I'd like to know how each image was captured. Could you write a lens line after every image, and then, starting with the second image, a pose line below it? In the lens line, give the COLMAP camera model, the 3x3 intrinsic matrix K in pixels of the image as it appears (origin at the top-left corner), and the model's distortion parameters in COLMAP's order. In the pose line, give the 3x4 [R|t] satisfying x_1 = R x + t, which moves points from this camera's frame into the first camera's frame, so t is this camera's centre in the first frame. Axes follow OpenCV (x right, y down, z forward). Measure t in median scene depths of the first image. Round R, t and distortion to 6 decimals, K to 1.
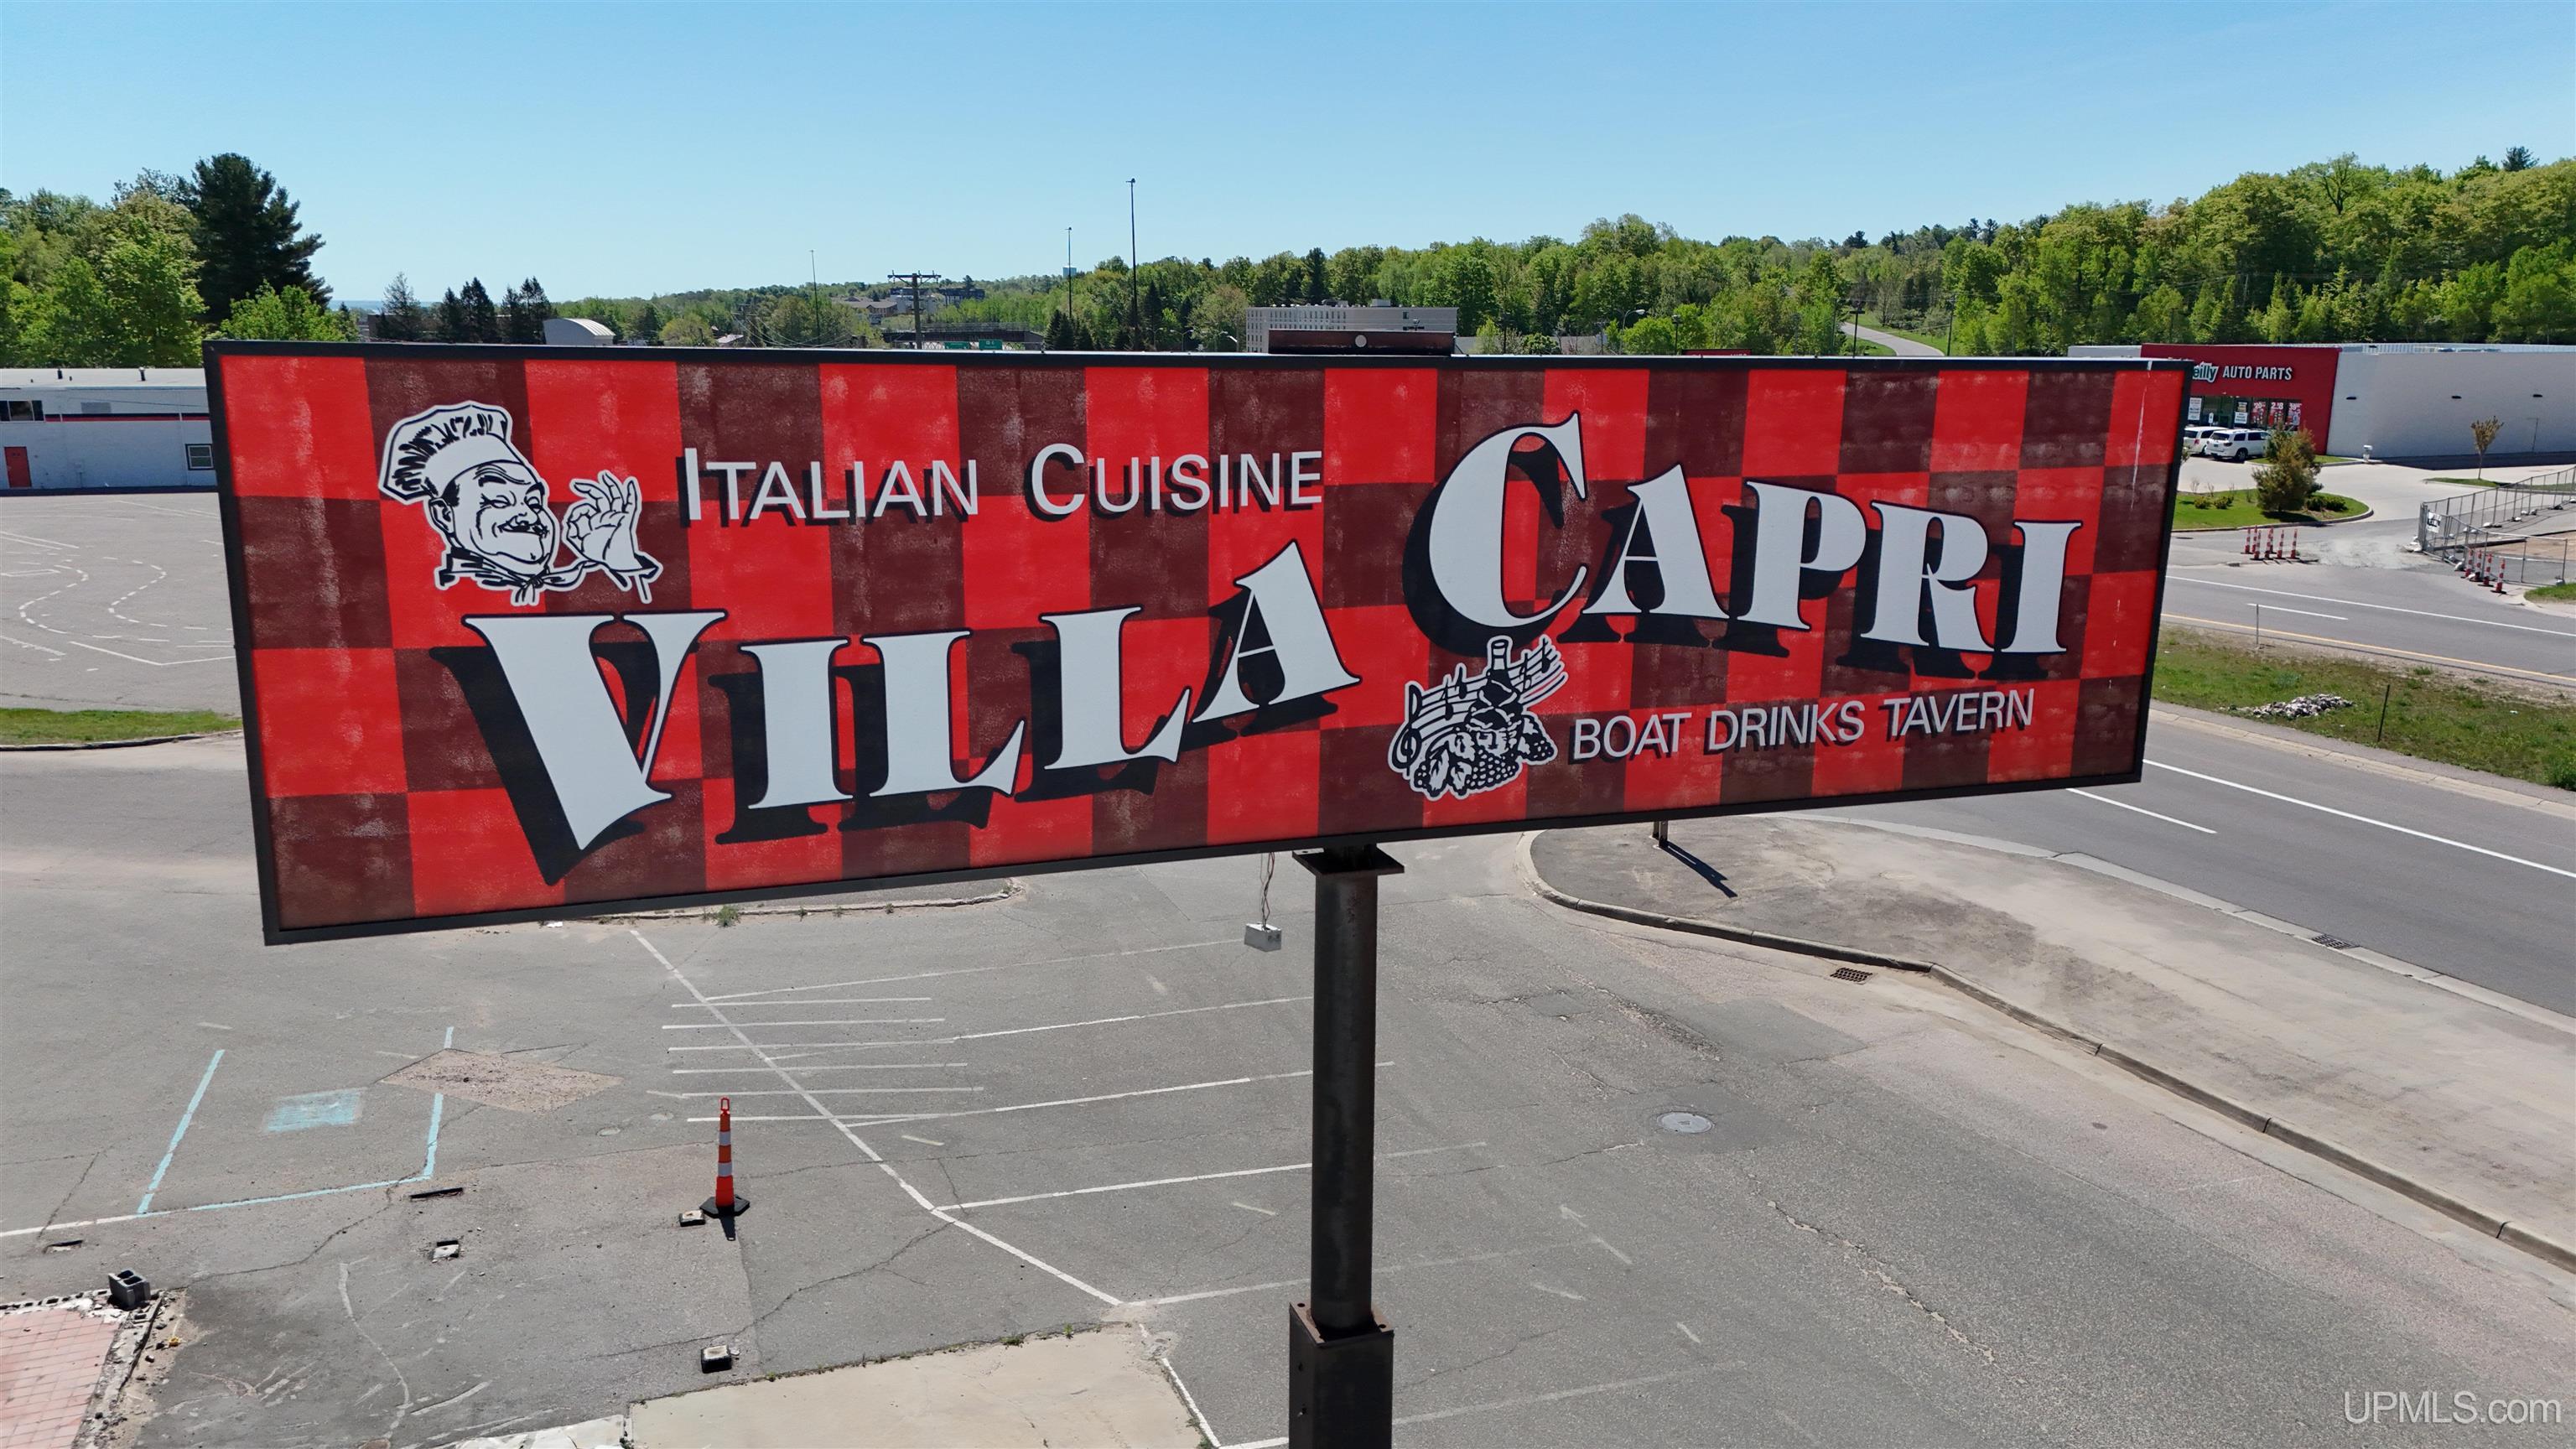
lens RADIAL K [[1888.1, 0, 1297.7], [0, 1888.1, 726.3], [0, 0, 1]] dist [0.079101, -0.071287]
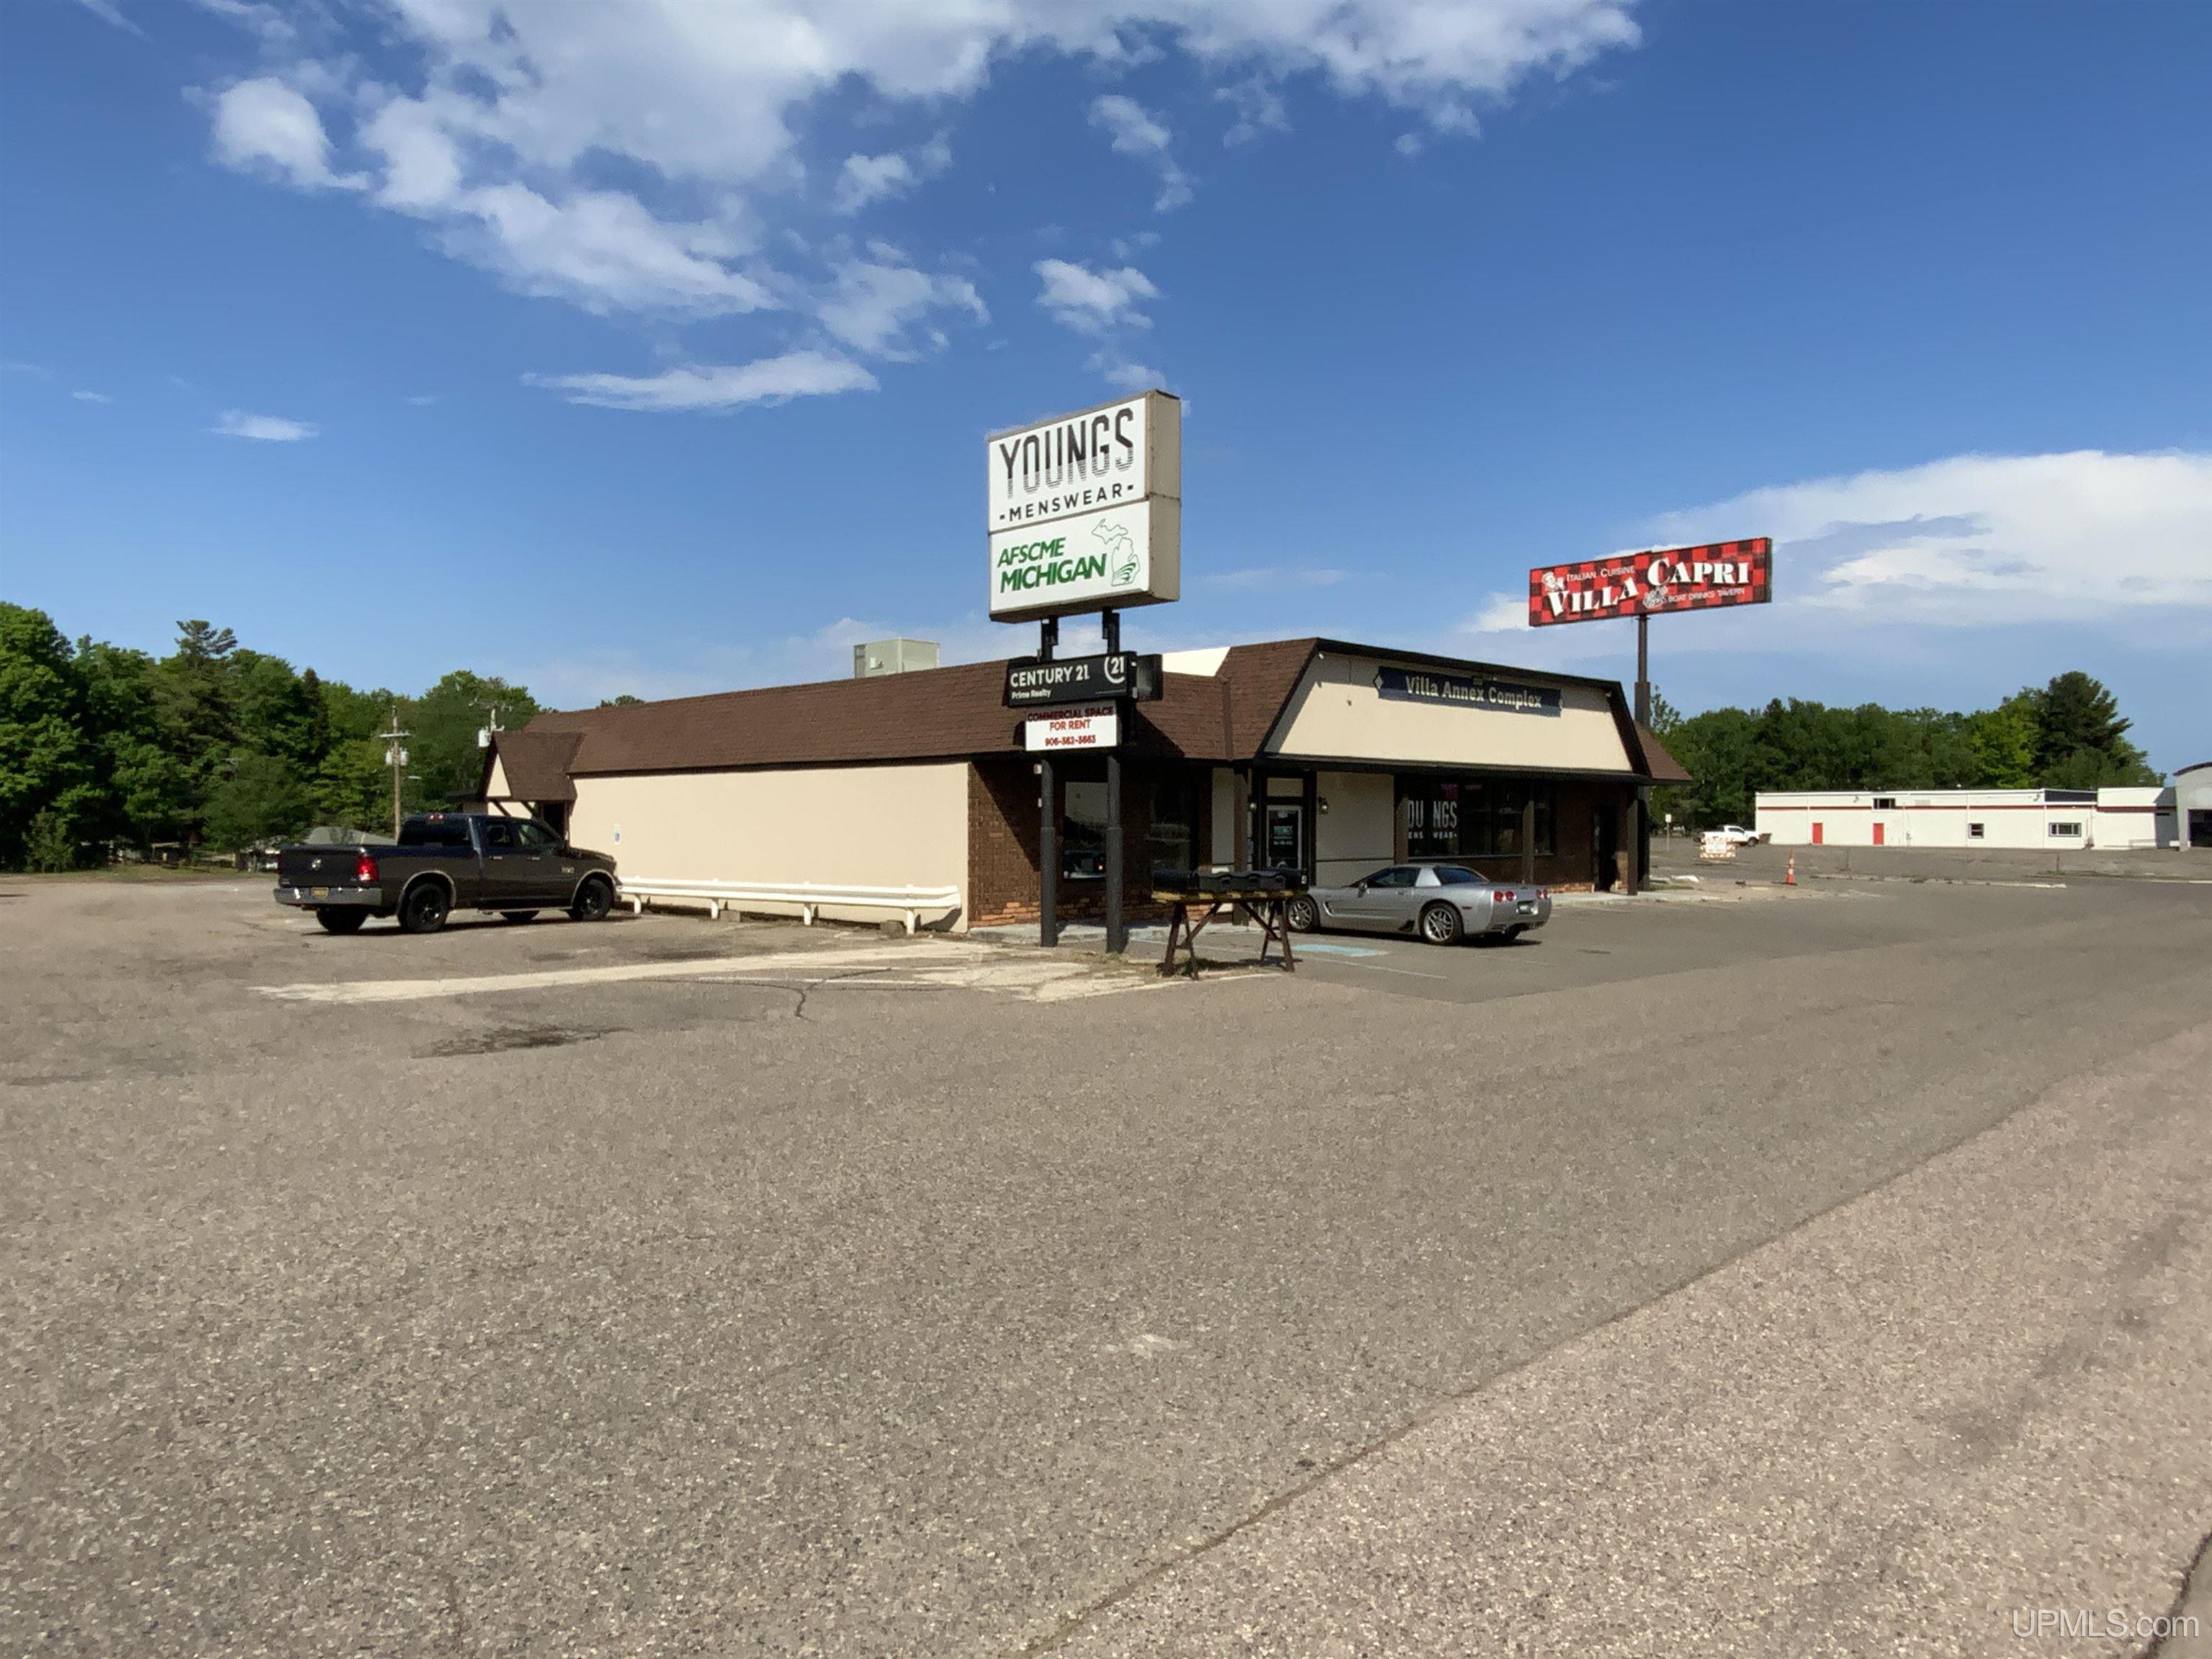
lens RADIAL K [[1436.0, 0, 1120.8], [0, 1436.0, 838.3], [0, 0, 1]] dist [0.033216, -0.008971]
pose [[0.405562, -0.000101, -0.914067, 1.608683], [-0.192777, 0.977498, -0.085642, 0.658381], [0.893508, 0.210944, 0.396417, -1.078750]]
